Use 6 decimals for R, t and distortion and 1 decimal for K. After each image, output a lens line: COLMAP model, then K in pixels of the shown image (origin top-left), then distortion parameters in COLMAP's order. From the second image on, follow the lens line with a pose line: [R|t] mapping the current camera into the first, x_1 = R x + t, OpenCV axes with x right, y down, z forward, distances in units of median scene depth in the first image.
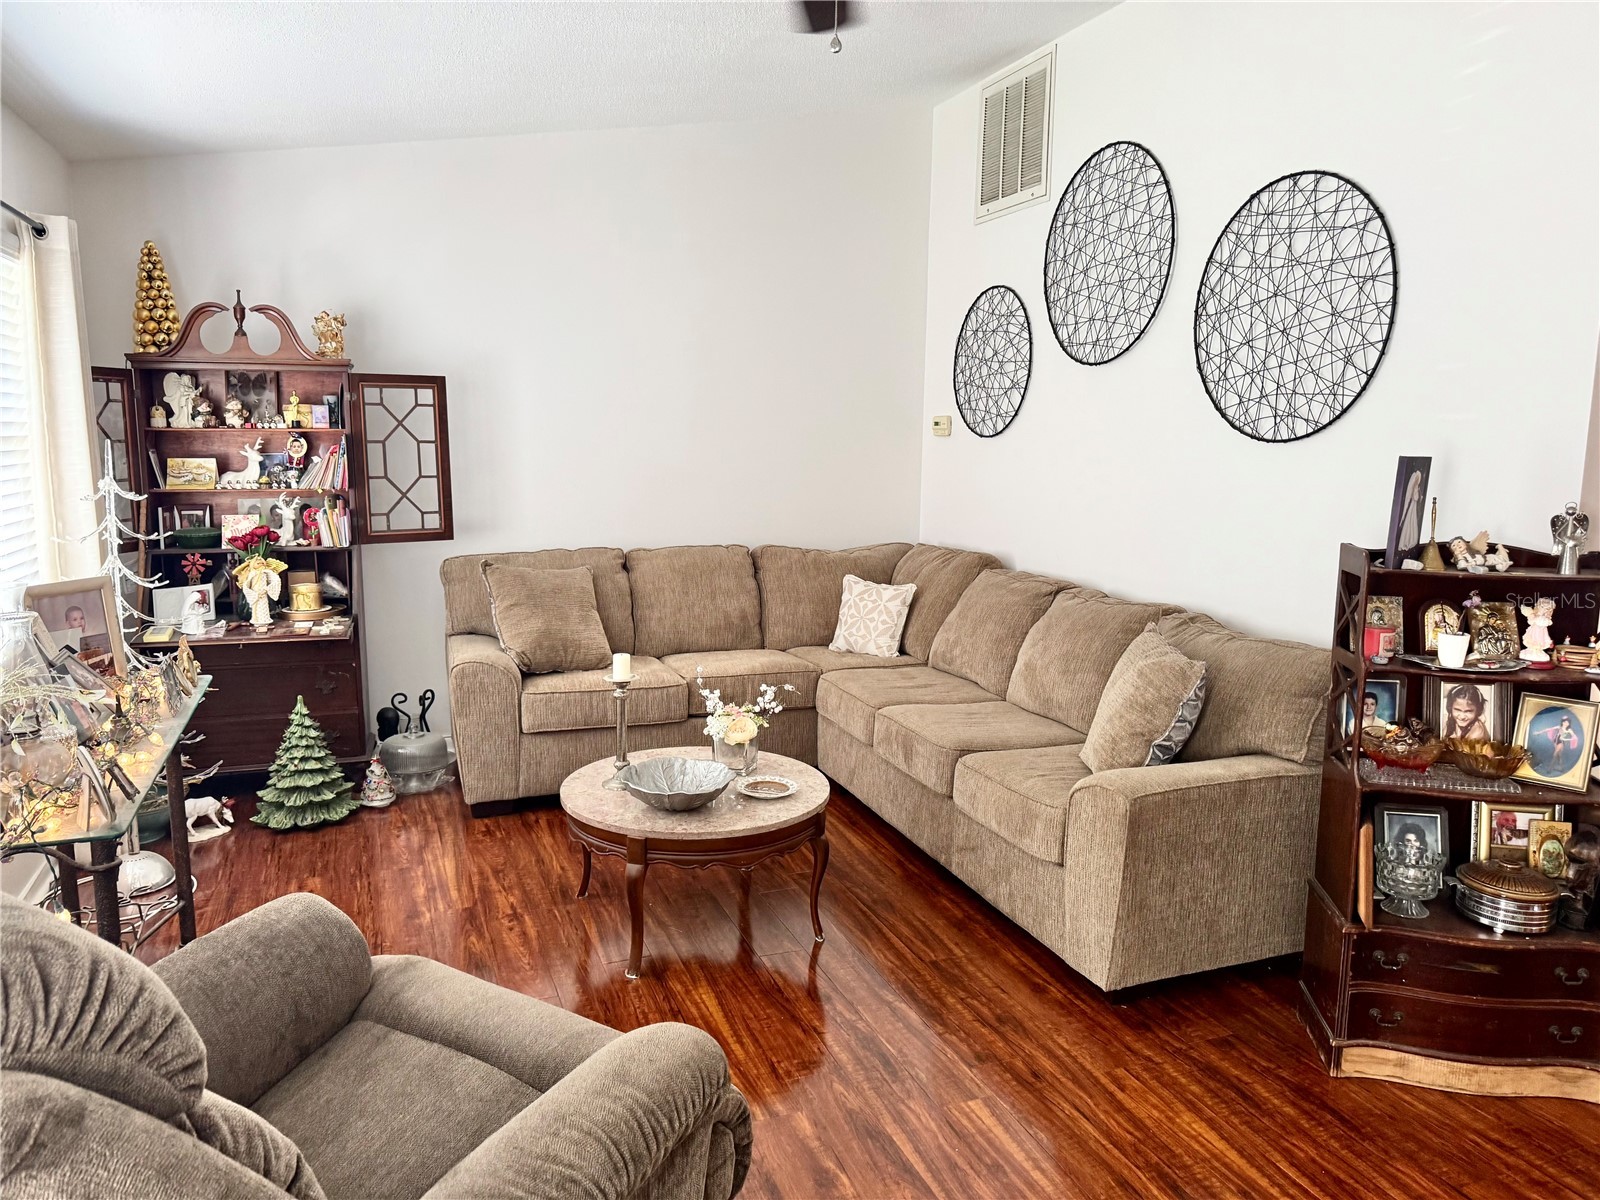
lens RADIAL K [[1132.7, 0, 789.5], [0, 1132.7, 584.7], [0, 0, 1]] dist [0.062611, -0.076754]
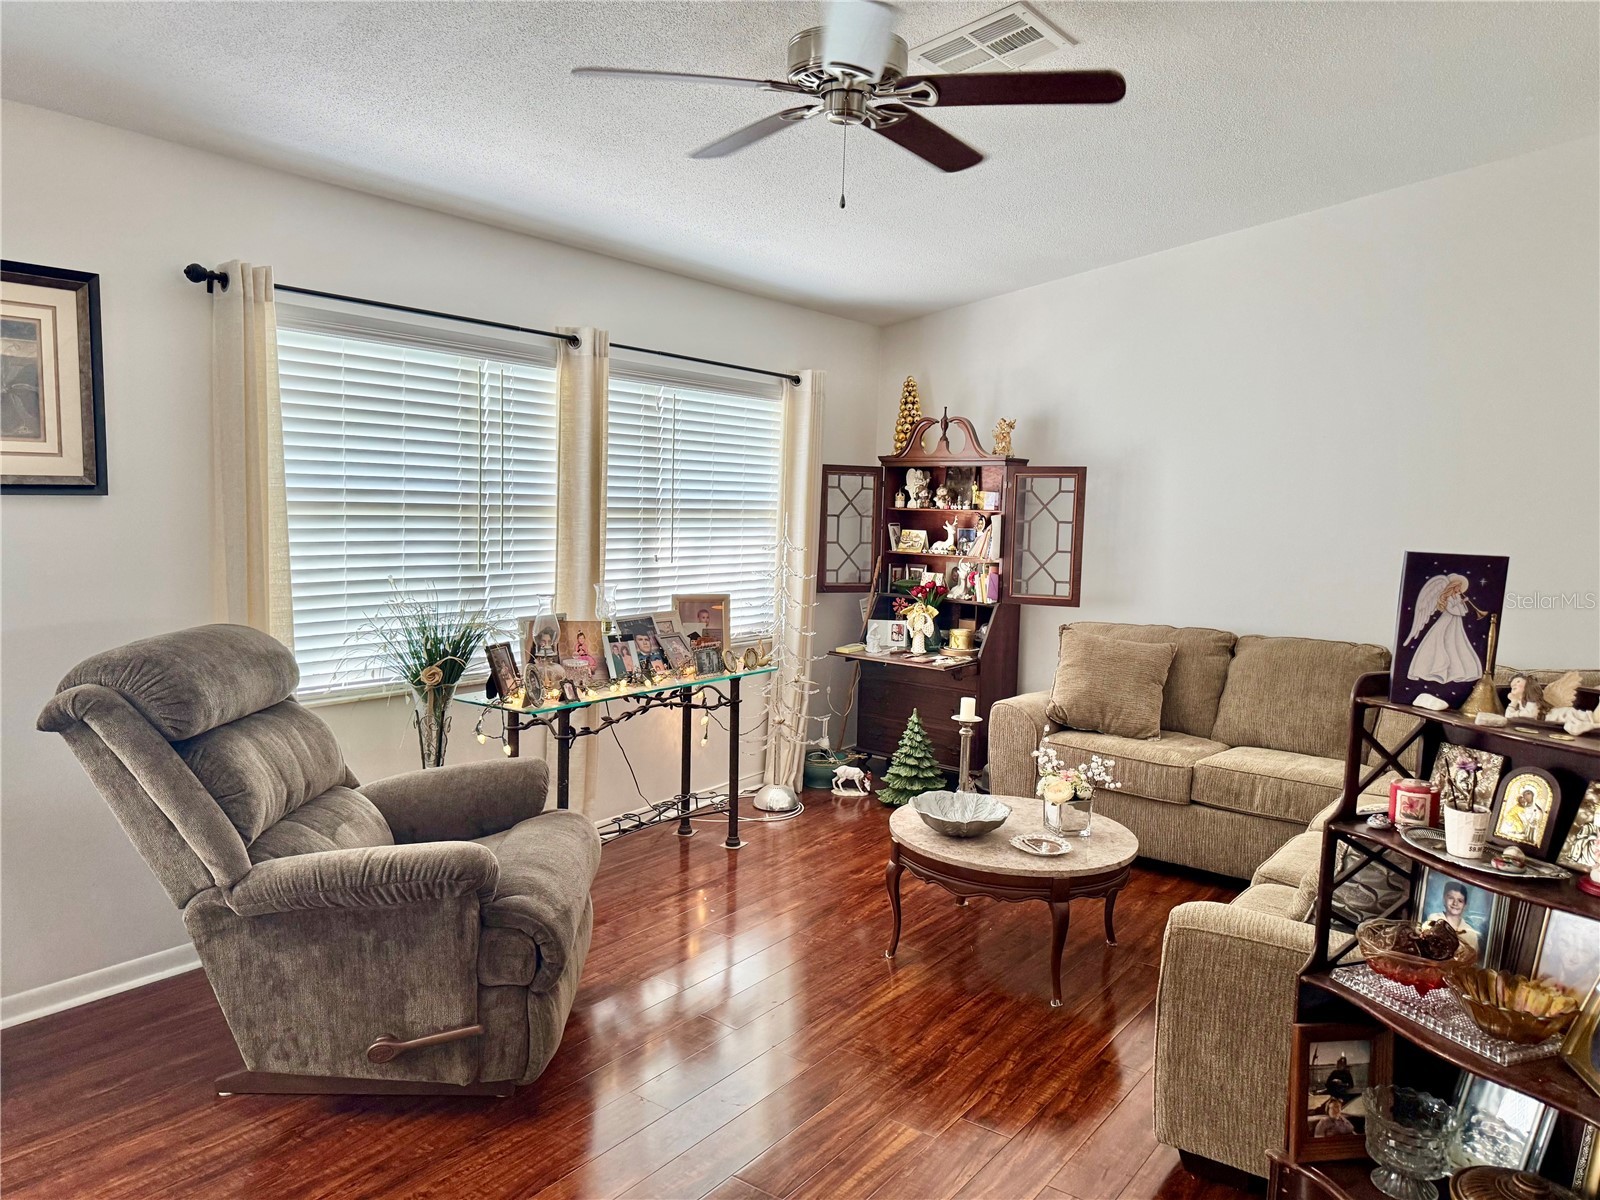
lens RADIAL K [[1132.7, 0, 816.9], [0, 1132.7, 615.0], [0, 0, 1]] dist [0.062611, -0.076754]
pose [[0.537159, 0.092463, -0.838397, 0.574566], [-0.138924, 0.990097, 0.020185, -0.020074], [0.831962, 0.105630, 0.544685, 0.168386]]
